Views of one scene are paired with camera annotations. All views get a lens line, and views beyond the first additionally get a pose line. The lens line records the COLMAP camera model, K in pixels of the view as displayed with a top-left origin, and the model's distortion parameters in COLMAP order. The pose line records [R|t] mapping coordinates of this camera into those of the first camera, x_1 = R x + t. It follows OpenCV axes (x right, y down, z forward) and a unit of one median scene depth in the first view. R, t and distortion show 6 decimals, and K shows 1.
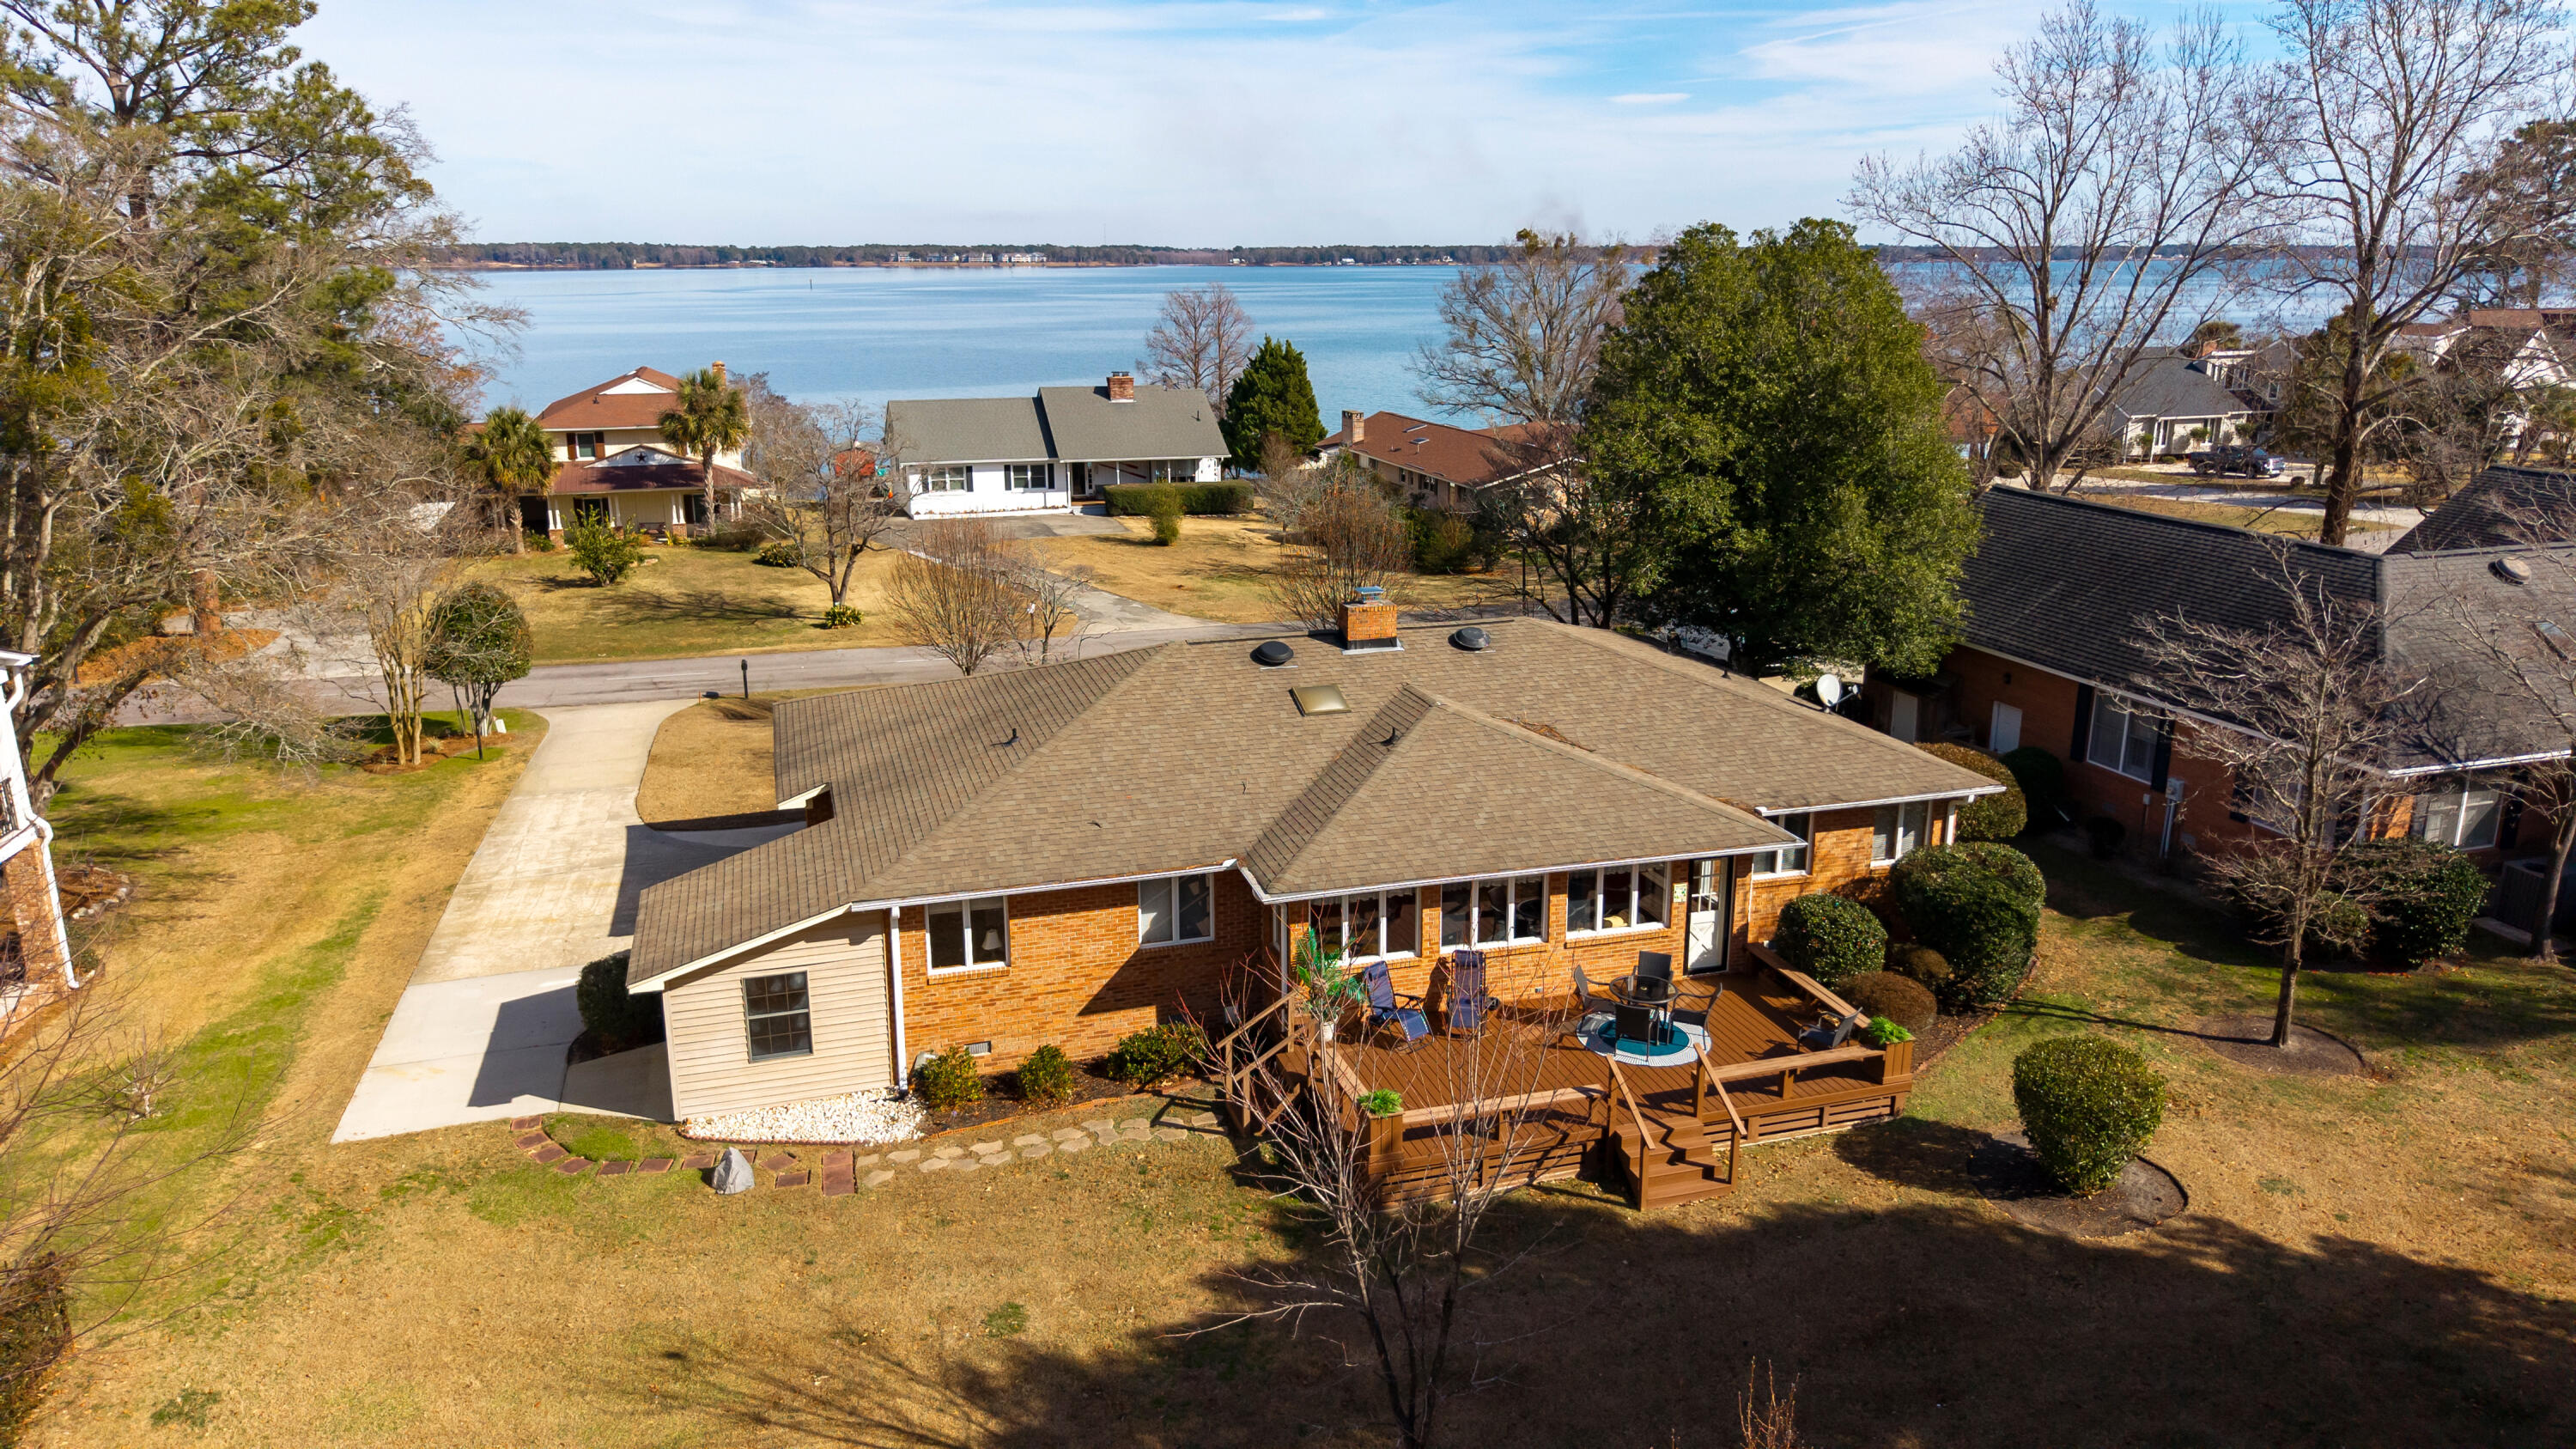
lens RADIAL K [[1684.8, 0, 1285.7], [0, 1684.8, 723.4], [0, 0, 1]] dist [-0.004408, -0.005672]
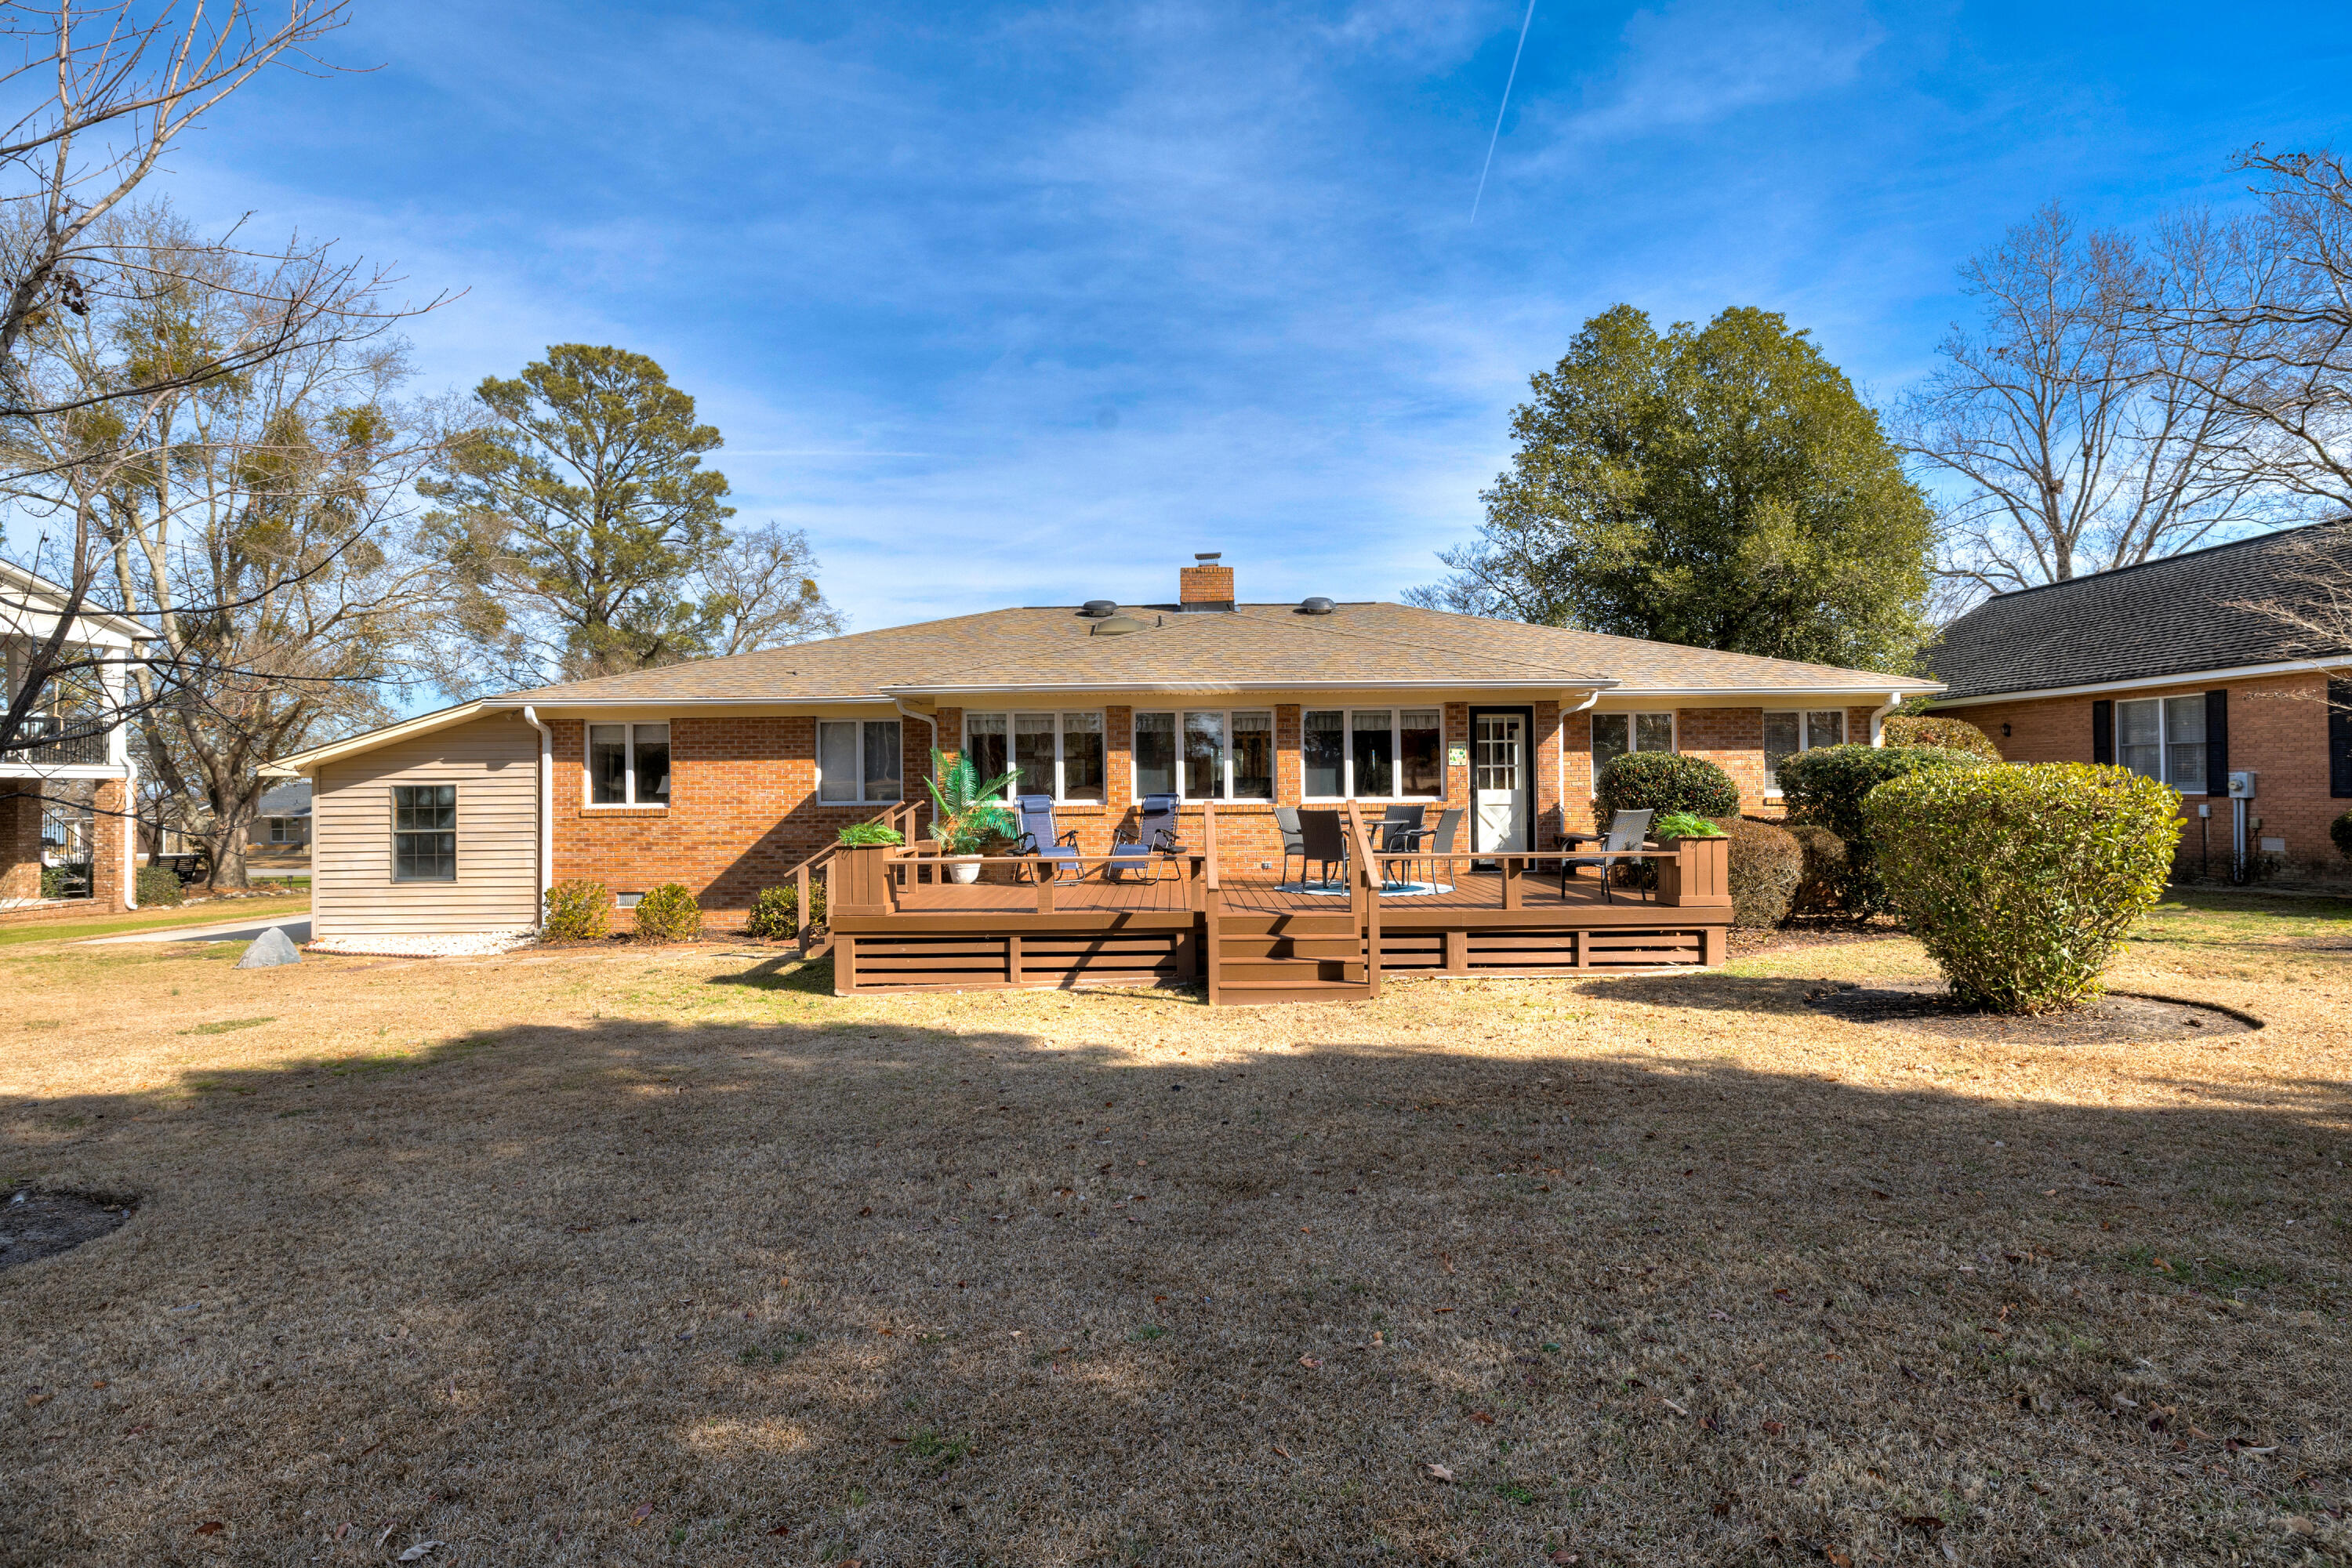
lens RADIAL K [[1147.9, 0, 1179.5], [0, 1147.9, 776.2], [0, 0, 1]] dist [-0.014744, 0.000187]
pose [[0.954733, -0.016103, -0.297029, 0.278901], [-0.069463, 0.958858, -0.275256, 0.274162], [0.289241, 0.283429, 0.914334, 0.497188]]
